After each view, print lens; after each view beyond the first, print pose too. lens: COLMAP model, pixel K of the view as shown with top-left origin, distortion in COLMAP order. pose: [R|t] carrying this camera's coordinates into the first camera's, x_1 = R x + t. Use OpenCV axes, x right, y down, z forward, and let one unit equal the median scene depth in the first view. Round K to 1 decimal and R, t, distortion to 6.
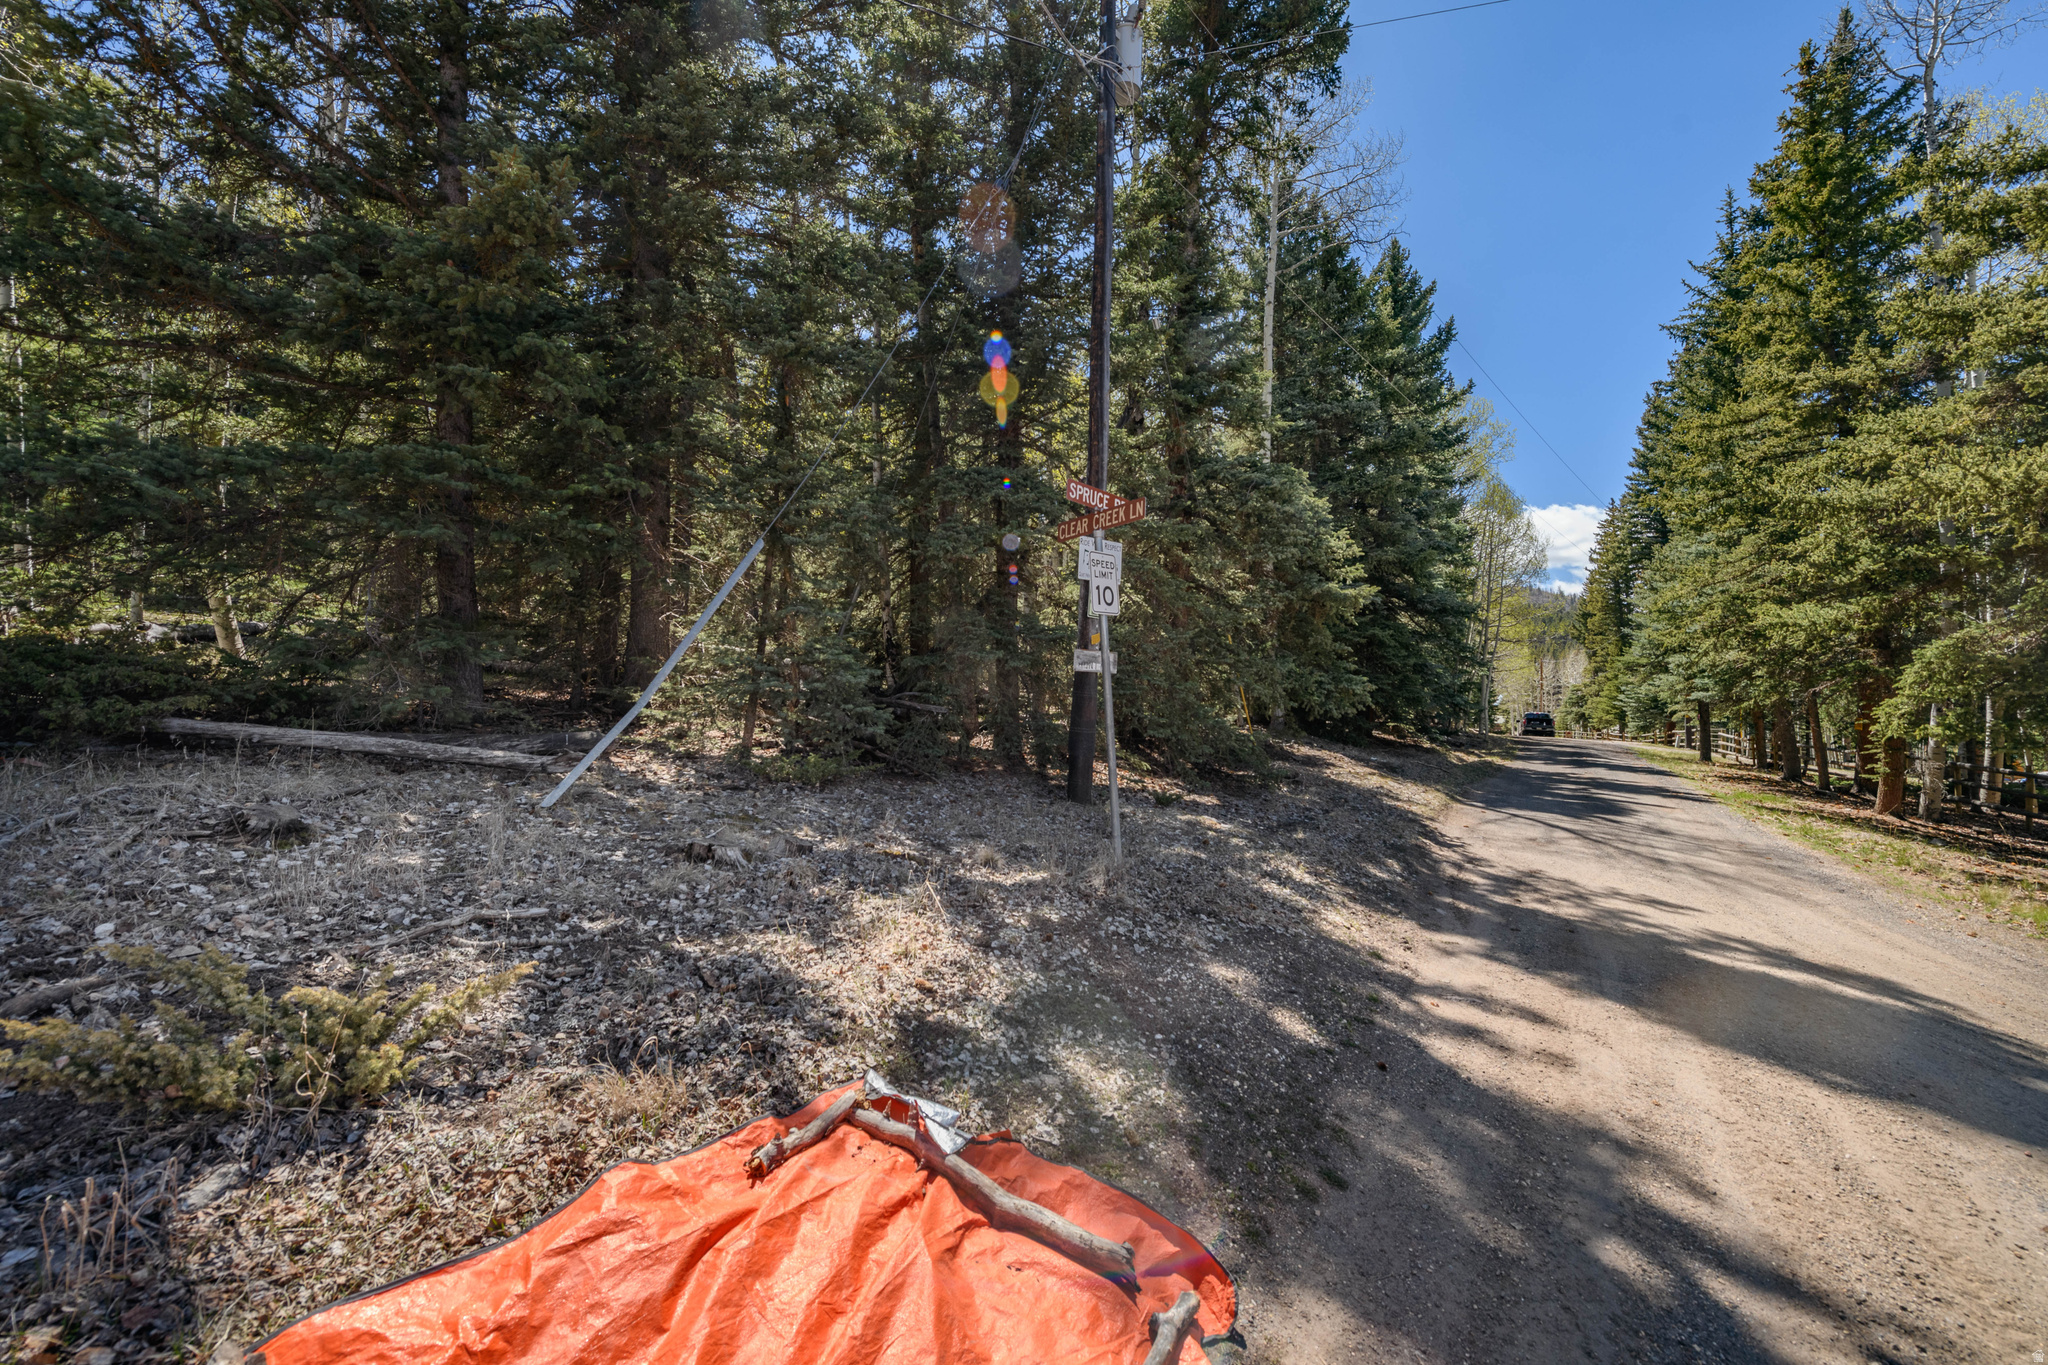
lens RADIAL K [[808.0, 0, 1021.5], [0, 808.0, 672.1], [0, 0, 1]] dist [0.006067, -0.005439]
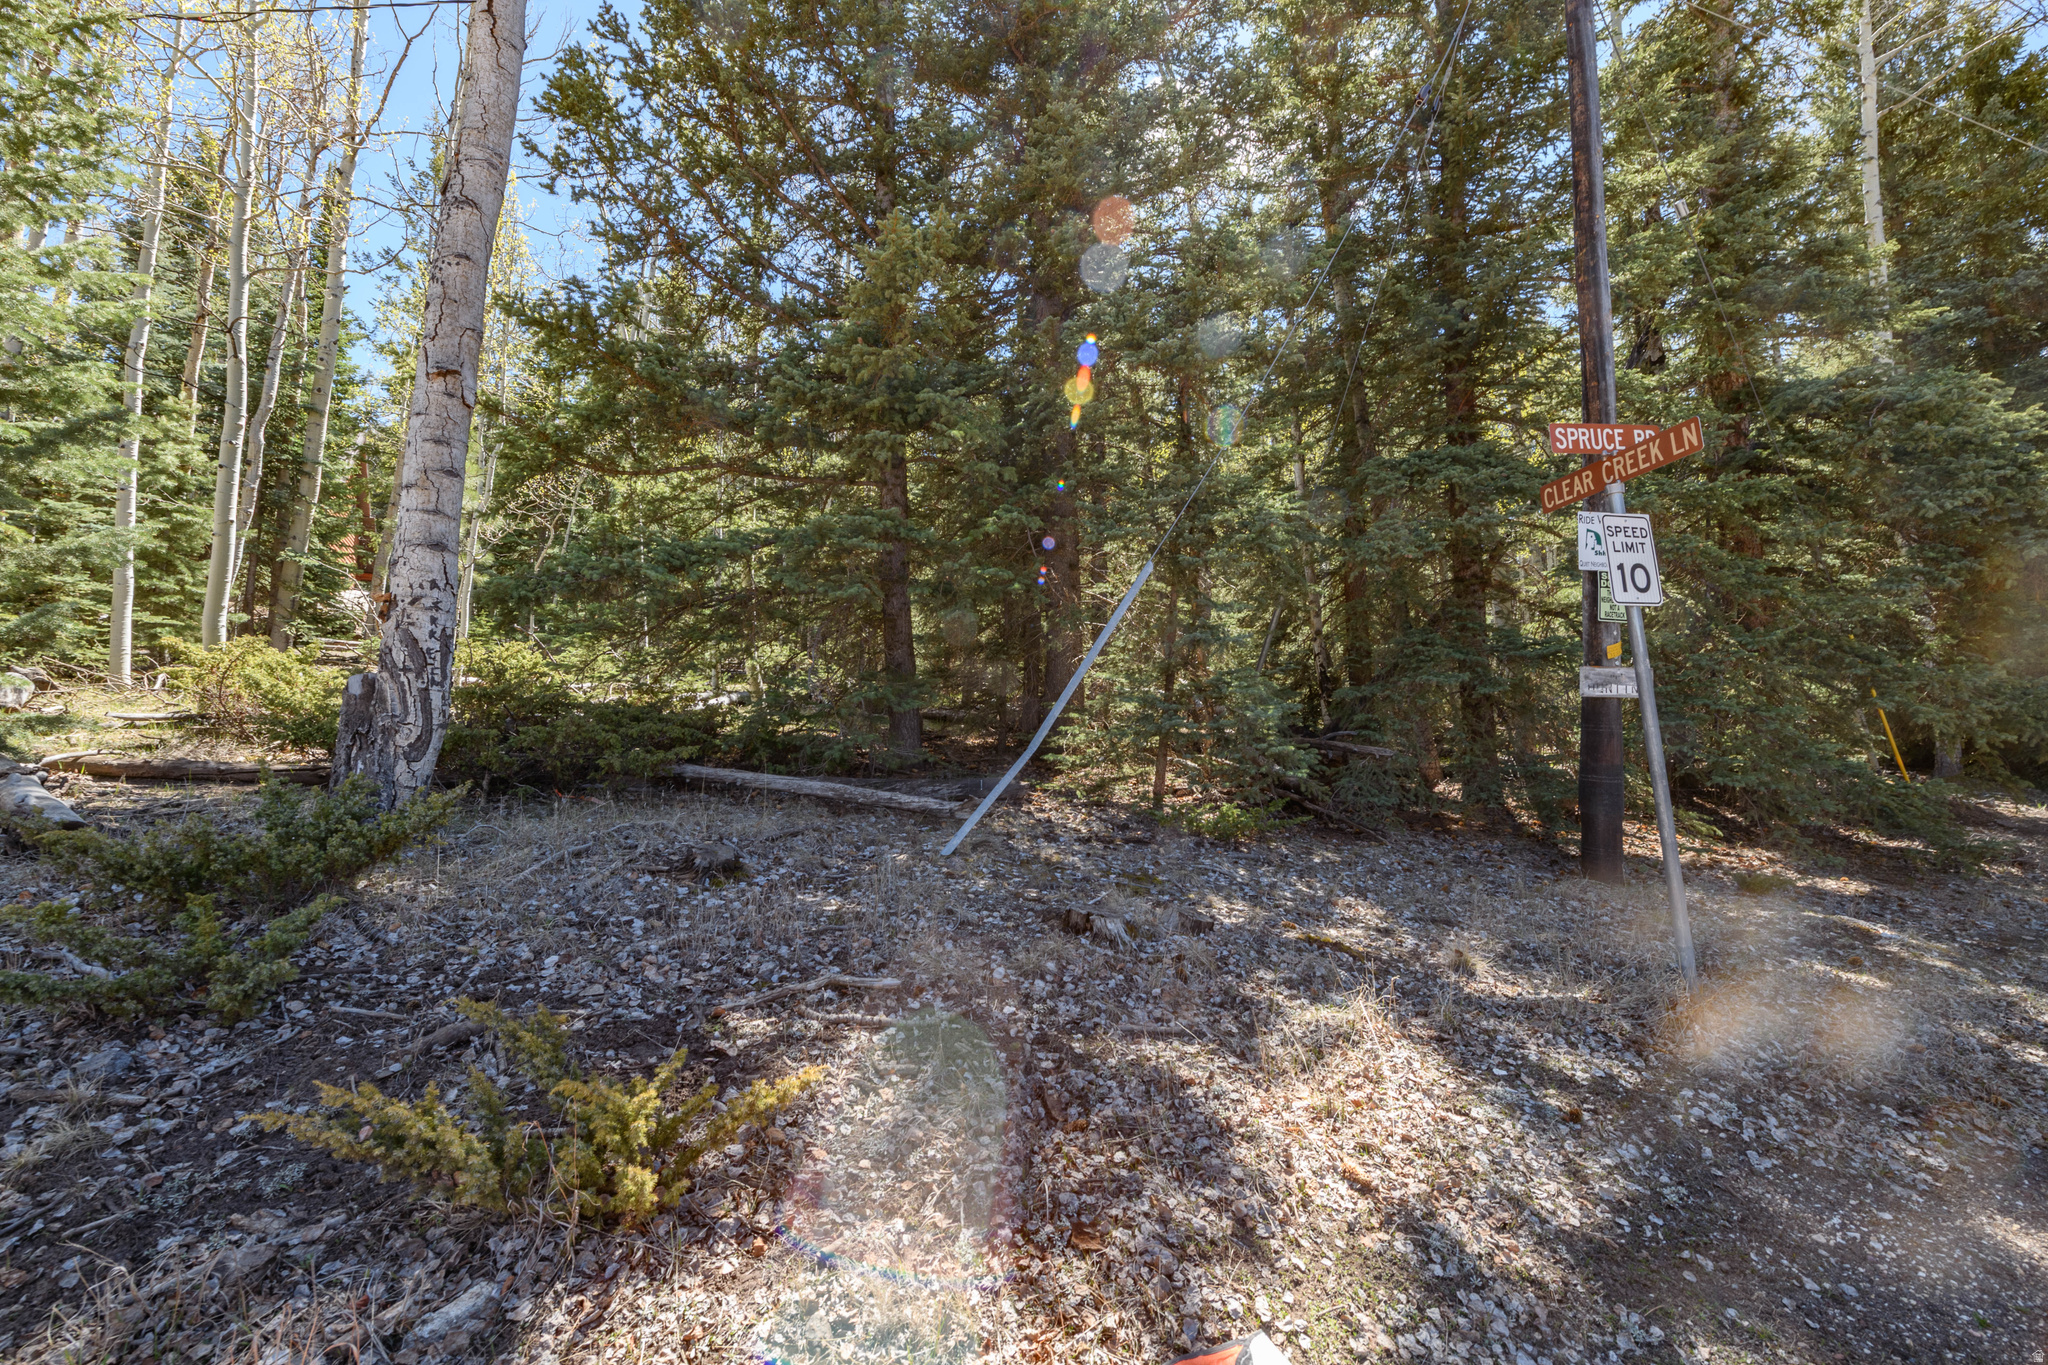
lens RADIAL K [[821.6, 0, 1022.3], [0, 821.6, 678.4], [0, 0, 1]] dist [0.000026, -0.005040]
pose [[0.865385, -0.054195, -0.498169, -0.000865], [0.032052, 0.998085, -0.052901, 0.005431], [0.500082, 0.029812, 0.865465, 0.112105]]
